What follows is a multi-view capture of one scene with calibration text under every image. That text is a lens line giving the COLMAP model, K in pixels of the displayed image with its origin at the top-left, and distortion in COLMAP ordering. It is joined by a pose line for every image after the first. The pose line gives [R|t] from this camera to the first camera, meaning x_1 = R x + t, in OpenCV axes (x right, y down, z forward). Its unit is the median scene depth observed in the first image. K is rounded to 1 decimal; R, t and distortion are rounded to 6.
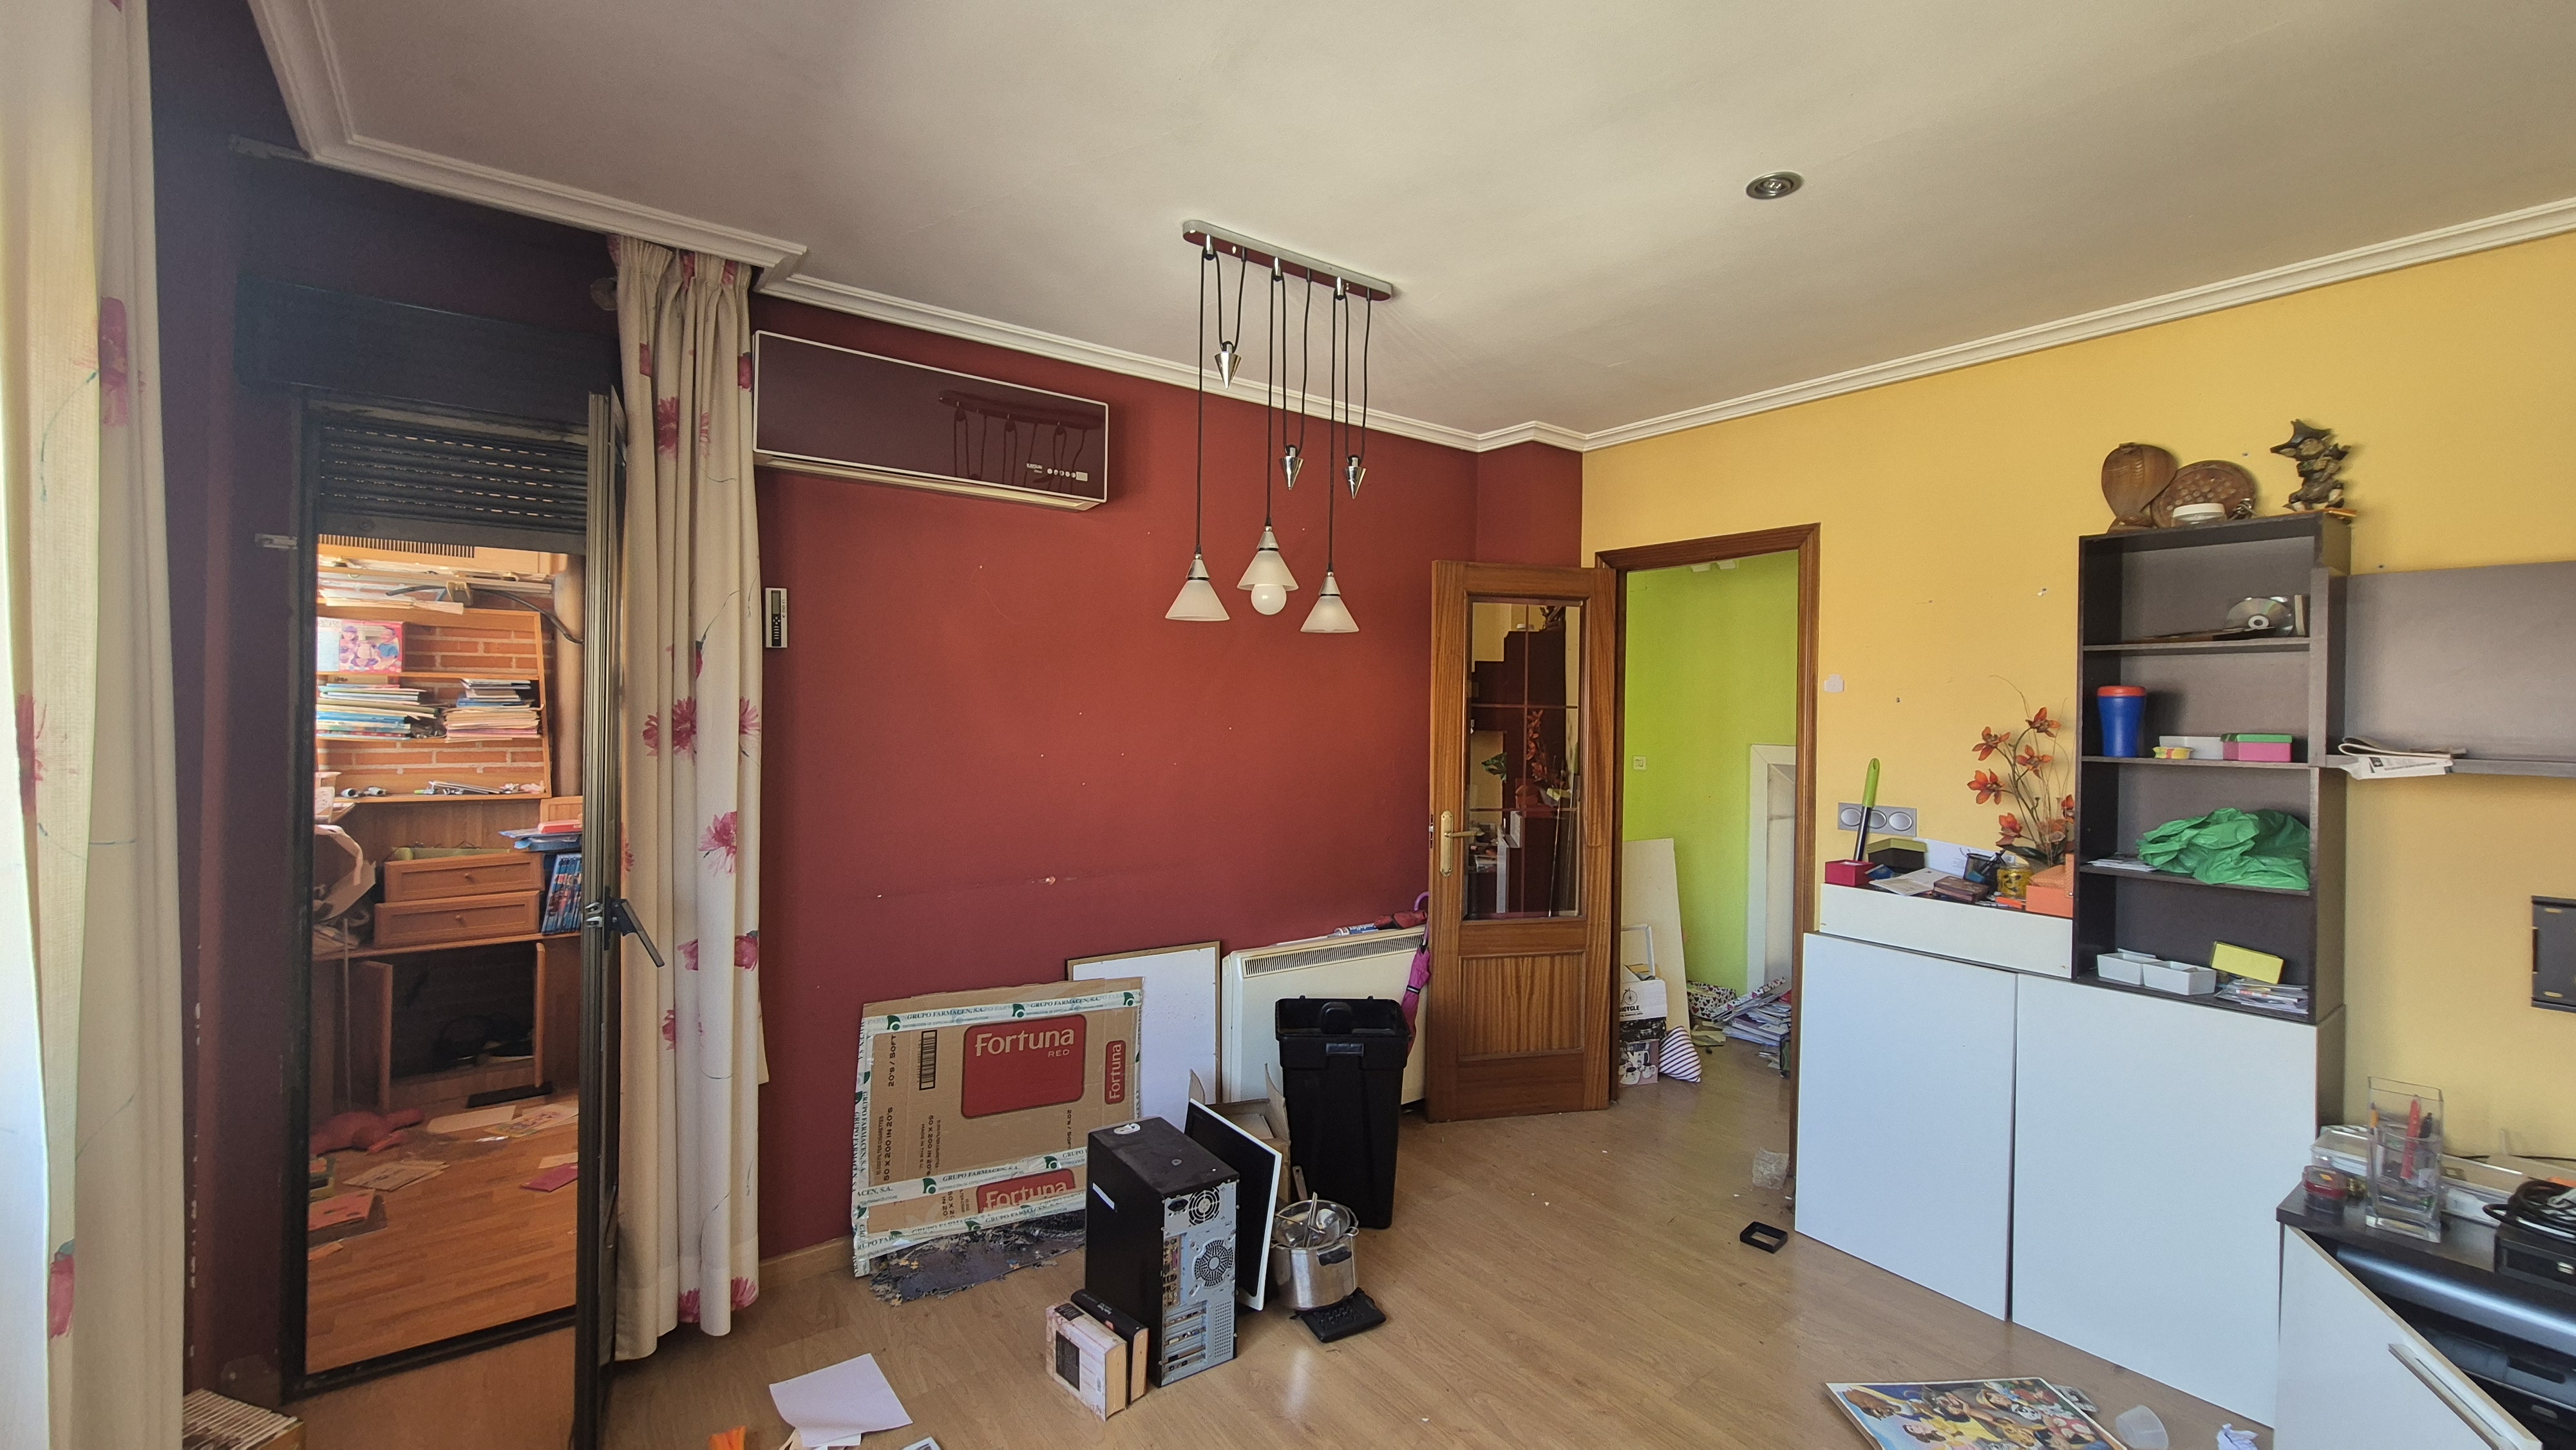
lens RADIAL K [[1061.8, 0, 1282.6], [0, 1061.8, 715.2], [0, 0, 1]] dist [0.002216, 0.002680]
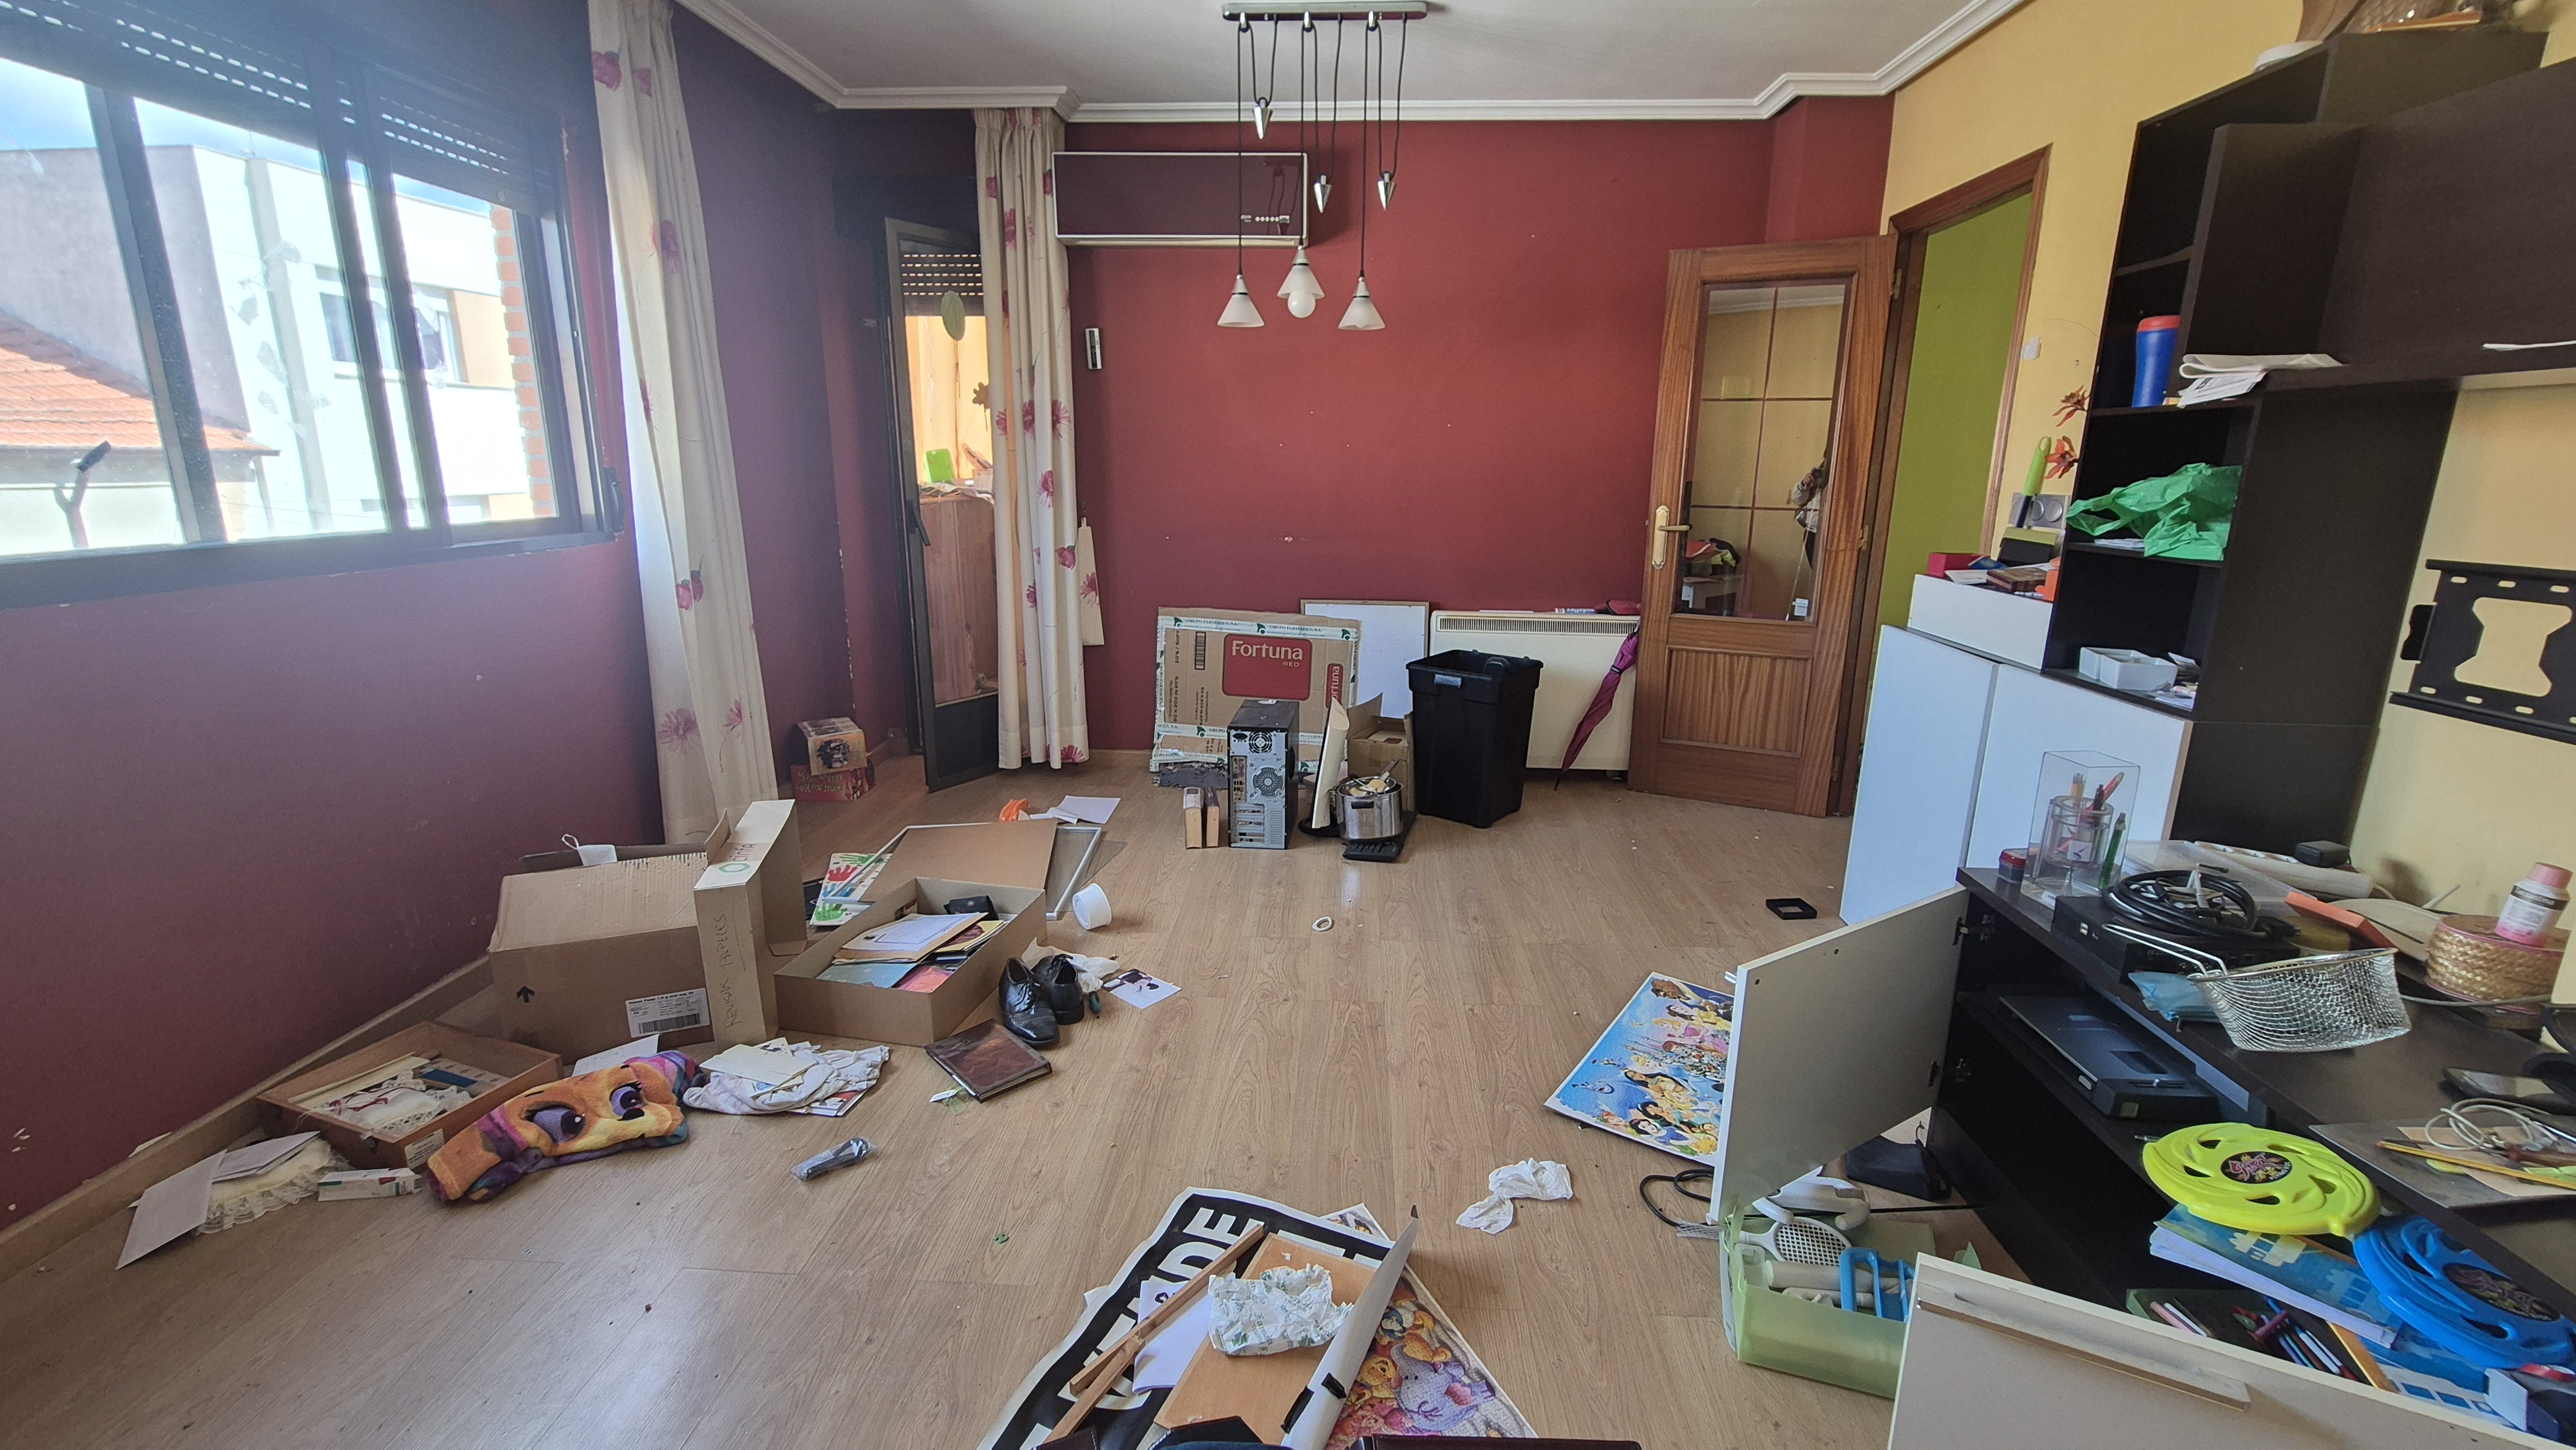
lens RADIAL K [[1061.8, 0, 1306.5], [0, 1061.8, 708.1], [0, 0, 1]] dist [0.002216, 0.002680]
pose [[0.773500, 0.139011, -0.618364, 0.883569], [-0.002416, 0.976290, 0.216452, 0.093954], [0.633792, -0.165932, 0.755496, -0.069145]]
